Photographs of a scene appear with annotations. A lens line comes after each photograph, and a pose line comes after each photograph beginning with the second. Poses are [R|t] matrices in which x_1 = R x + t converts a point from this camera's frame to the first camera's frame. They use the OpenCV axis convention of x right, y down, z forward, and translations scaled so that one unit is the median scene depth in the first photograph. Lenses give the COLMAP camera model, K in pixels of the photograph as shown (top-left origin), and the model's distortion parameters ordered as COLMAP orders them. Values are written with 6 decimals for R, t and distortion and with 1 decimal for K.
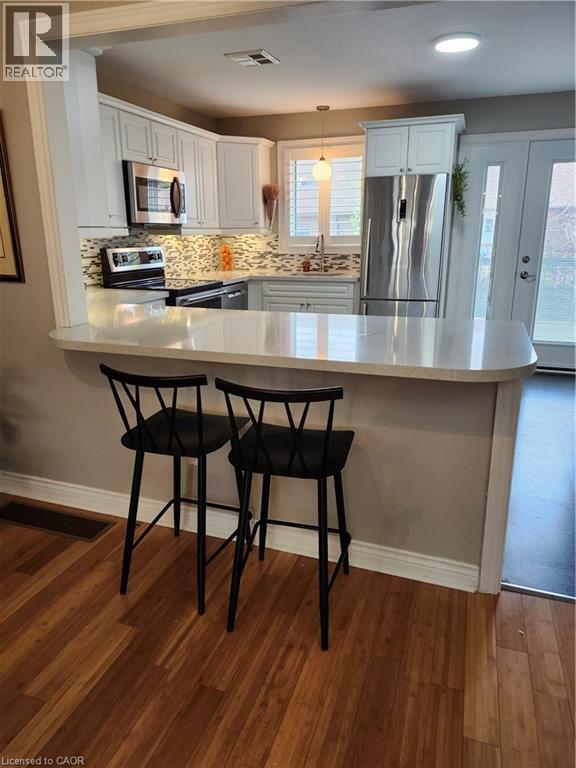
lens RADIAL K [[556.7, 0, 282.7], [0, 556.7, 387.6], [0, 0, 1]] dist [-0.009248, -0.002907]
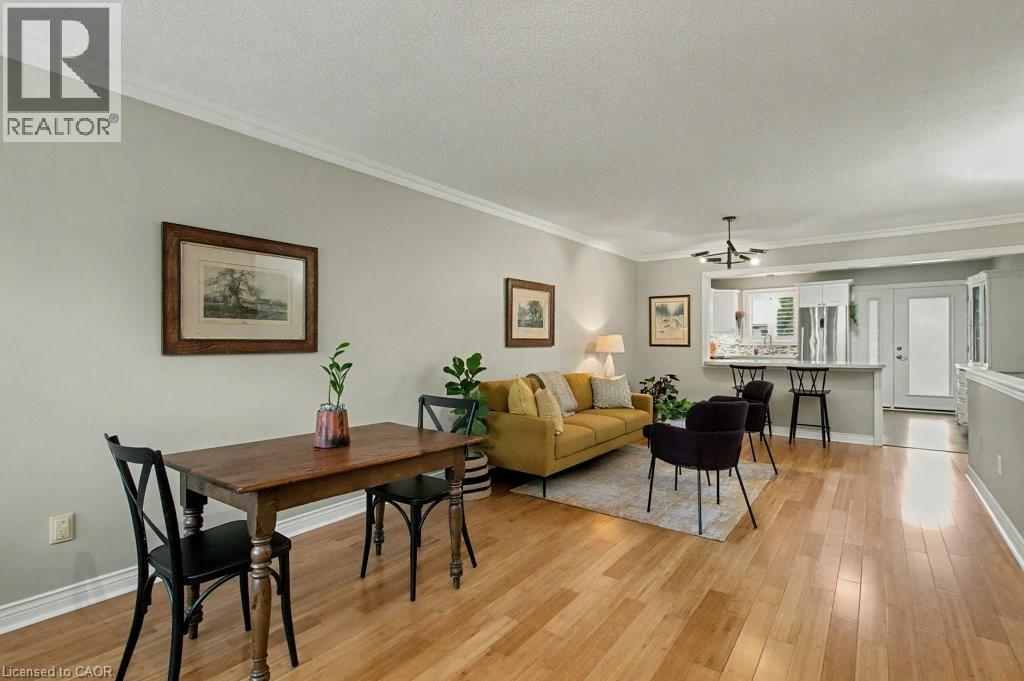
lens RADIAL K [[474.7, 0, 511.2], [0, 474.7, 336.7], [0, 0, 1]] dist [-0.001282, -0.002445]
pose [[0.954512, 0.005518, -0.298122, -0.314958], [-0.088167, 0.960343, -0.264515, 0.254729], [0.284839, 0.278767, 0.917145, -0.799875]]
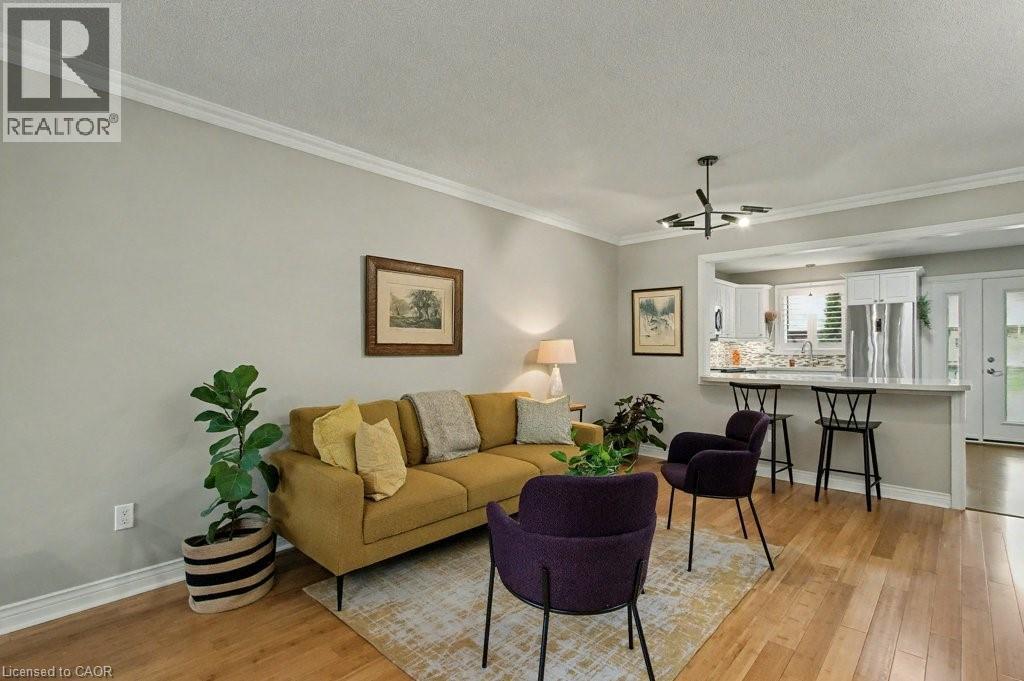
lens RADIAL K [[474.7, 0, 508.4], [0, 474.7, 343.9], [0, 0, 1]] dist [-0.001282, -0.002445]
pose [[0.917744, 0.008564, -0.397079, -0.181369], [-0.118471, 0.960157, -0.253107, 0.159911], [0.379091, 0.279330, 0.882193, -0.465896]]
